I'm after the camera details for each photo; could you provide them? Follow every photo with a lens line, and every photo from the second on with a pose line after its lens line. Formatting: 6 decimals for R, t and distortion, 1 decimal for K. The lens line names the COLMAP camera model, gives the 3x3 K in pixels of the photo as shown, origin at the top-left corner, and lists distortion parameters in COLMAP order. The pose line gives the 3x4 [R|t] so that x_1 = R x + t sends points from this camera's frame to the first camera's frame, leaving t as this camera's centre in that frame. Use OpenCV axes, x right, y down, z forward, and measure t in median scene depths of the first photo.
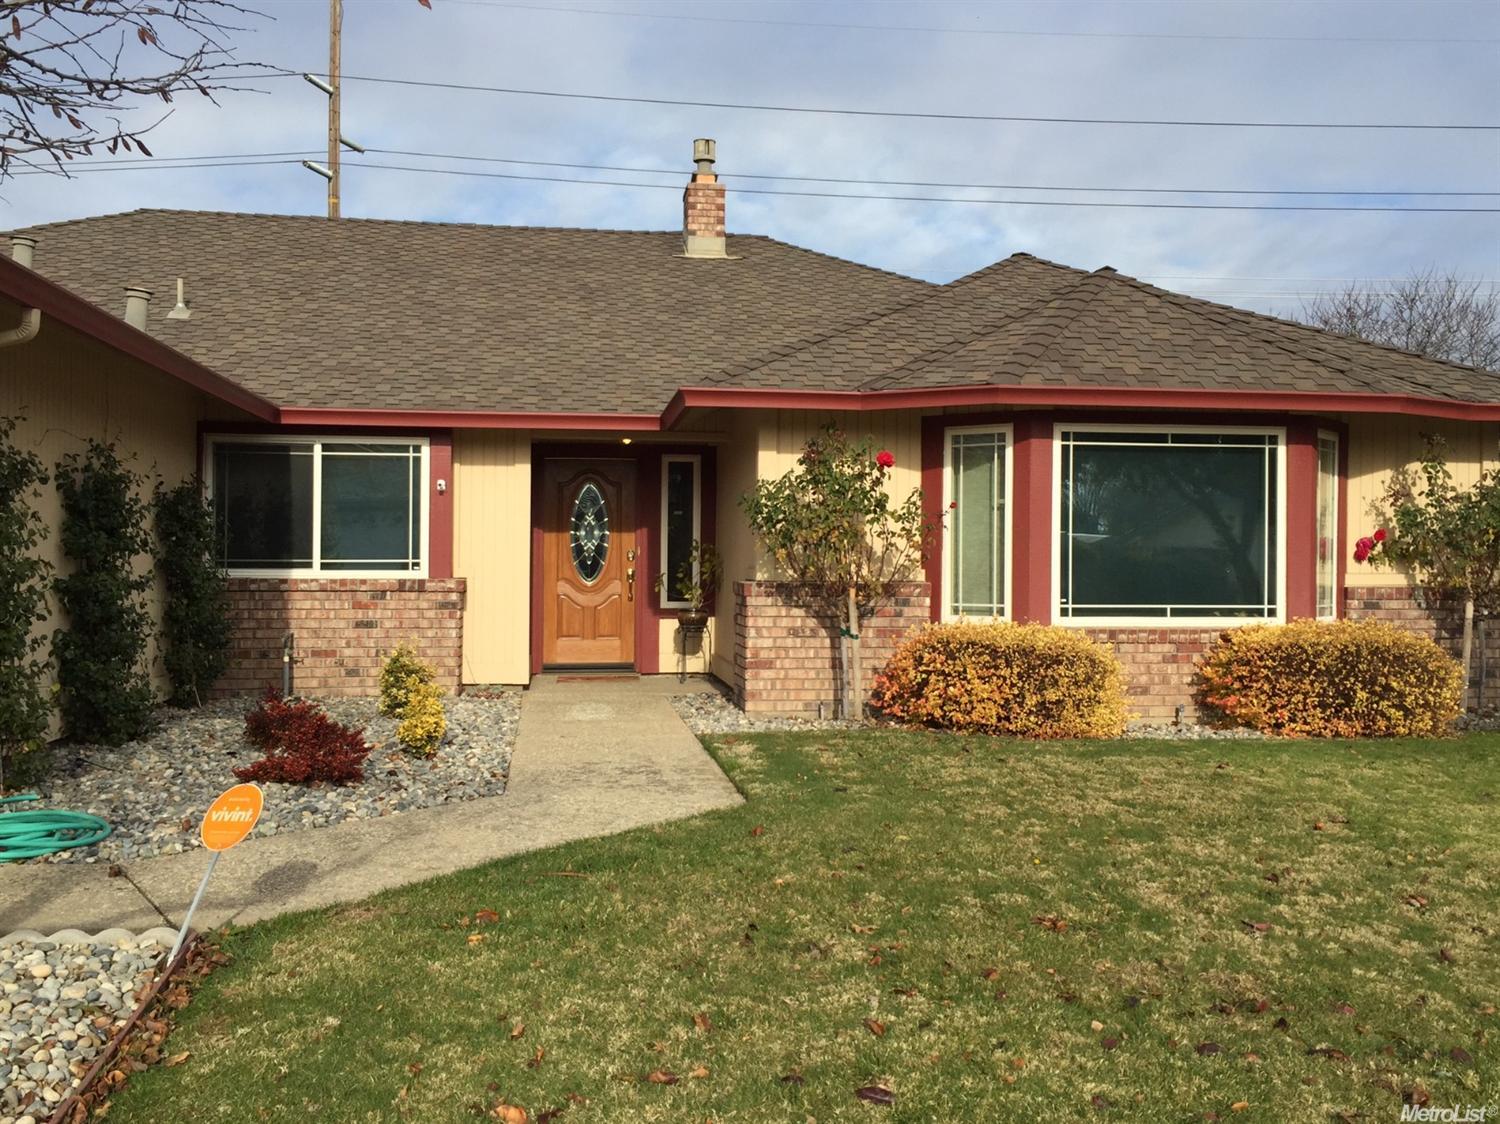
lens RADIAL K [[1508.7, 0, 750.0], [0, 1508.7, 562.0], [0, 0, 1]] dist [0.075417, 0.005131]
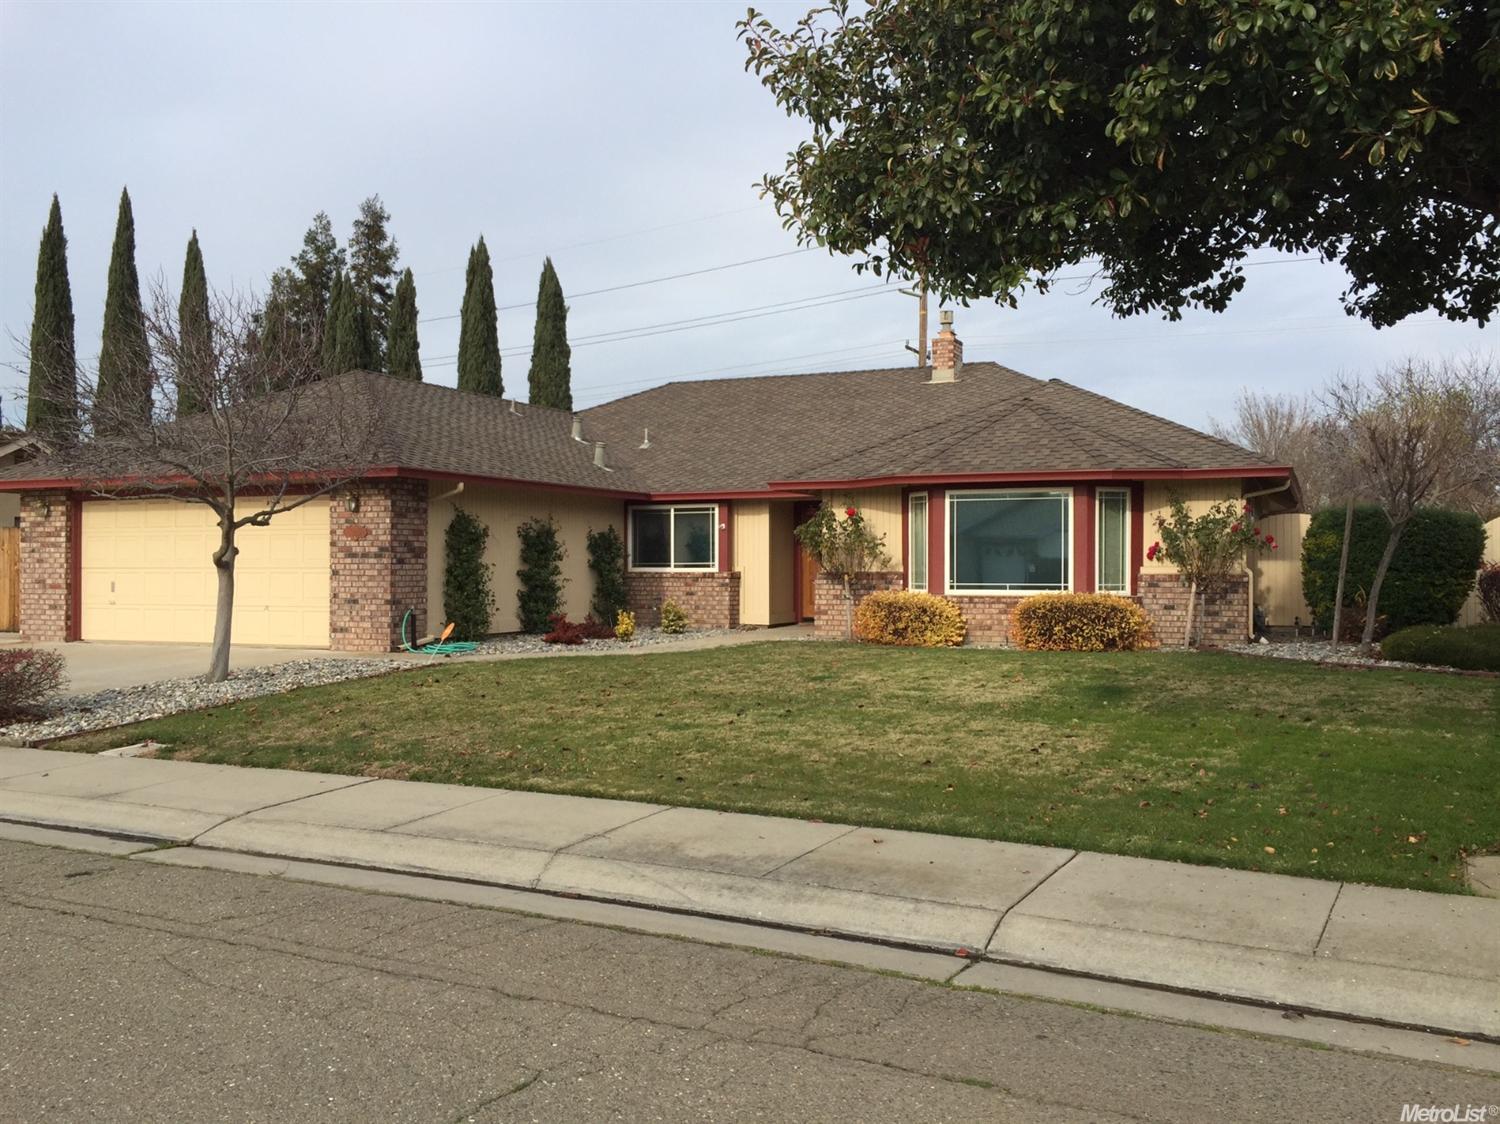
lens RADIAL K [[1508.7, 0, 750.0], [0, 1508.7, 562.0], [0, 0, 1]] dist [0.075417, 0.005131]
pose [[0.830543, -0.007423, -0.556905, 1.043579], [0.004937, 0.999970, -0.005966, 0.010721], [0.556933, 0.002205, 0.830555, -0.737447]]
